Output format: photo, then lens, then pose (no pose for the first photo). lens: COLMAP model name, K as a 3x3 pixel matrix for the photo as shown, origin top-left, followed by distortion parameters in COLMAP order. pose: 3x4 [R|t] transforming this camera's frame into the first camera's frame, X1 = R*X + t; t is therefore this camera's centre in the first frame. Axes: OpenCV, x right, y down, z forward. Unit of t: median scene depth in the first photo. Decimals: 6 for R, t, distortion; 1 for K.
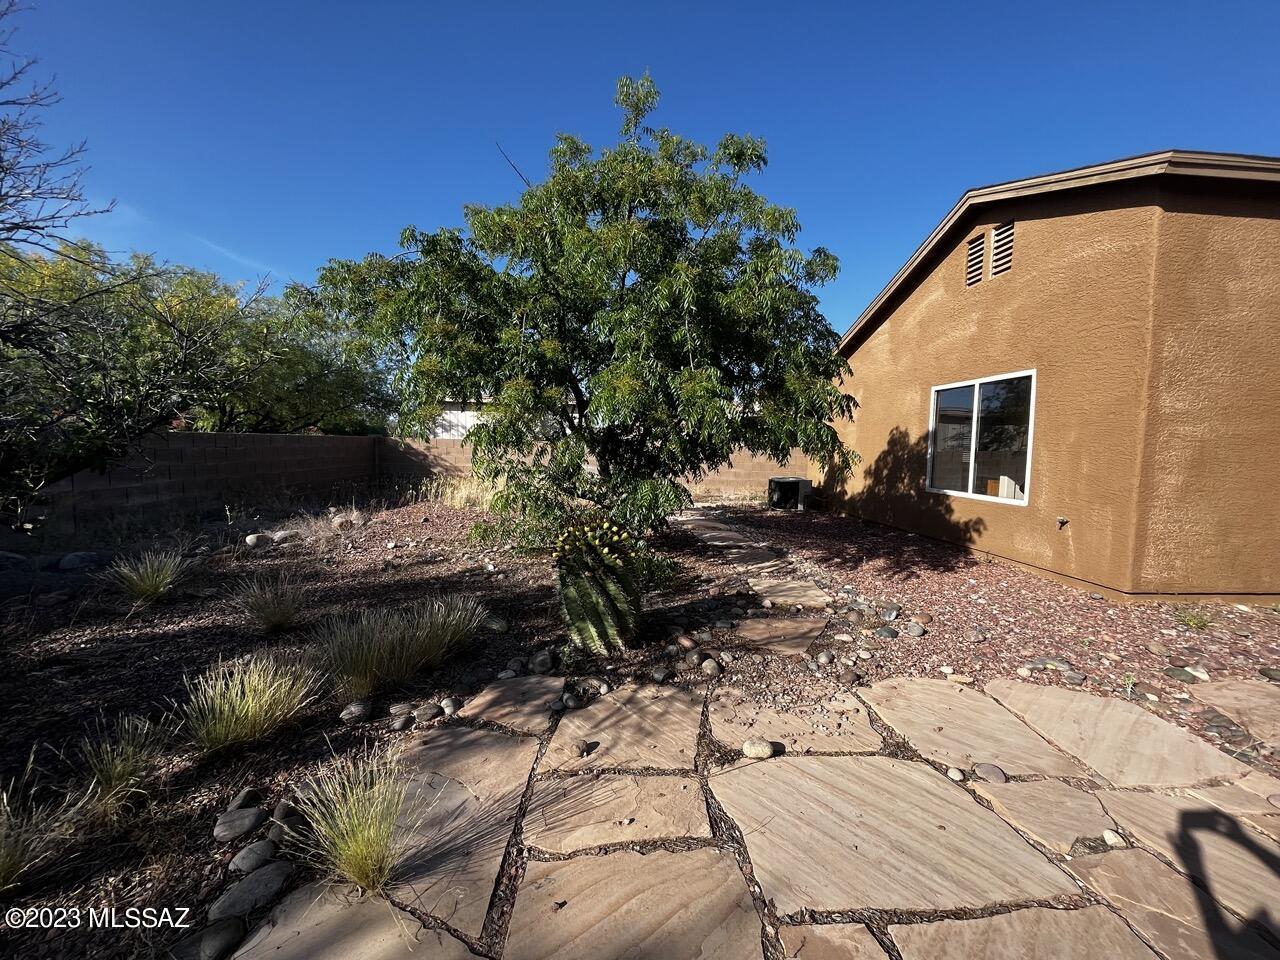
lens RADIAL K [[515.1, 0, 645.6], [0, 515.1, 480.2], [0, 0, 1]] dist [-0.003211, 0.001109]
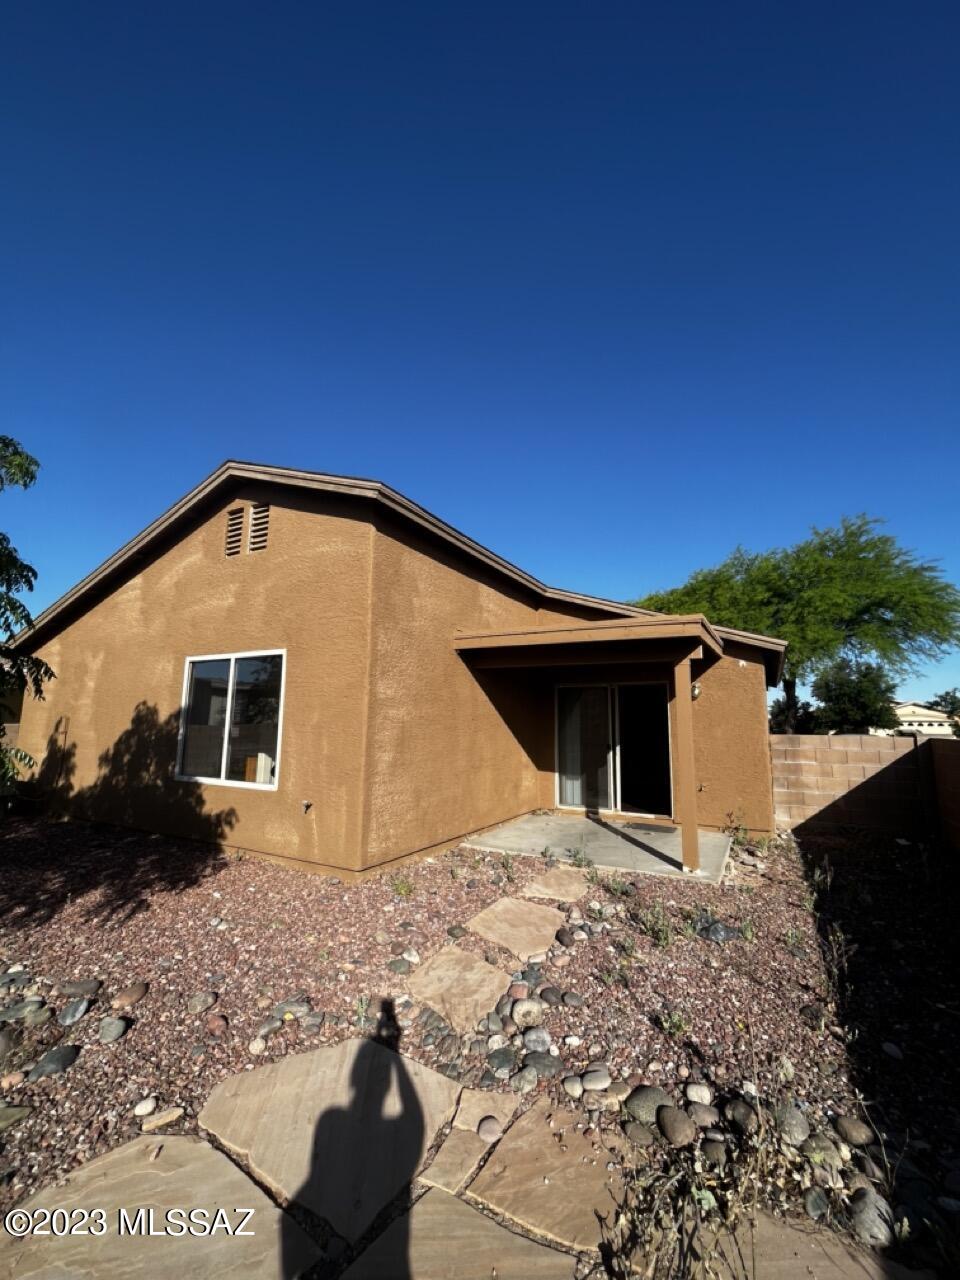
lens RADIAL K [[515.1, 0, 483.2], [0, 515.1, 640.6], [0, 0, 1]] dist [-0.003211, 0.001109]
pose [[0.546274, 0.116614, 0.829449, 0.154557], [0.058614, 0.982512, -0.176736, -0.037175], [-0.835553, 0.145163, 0.529885, 0.166657]]
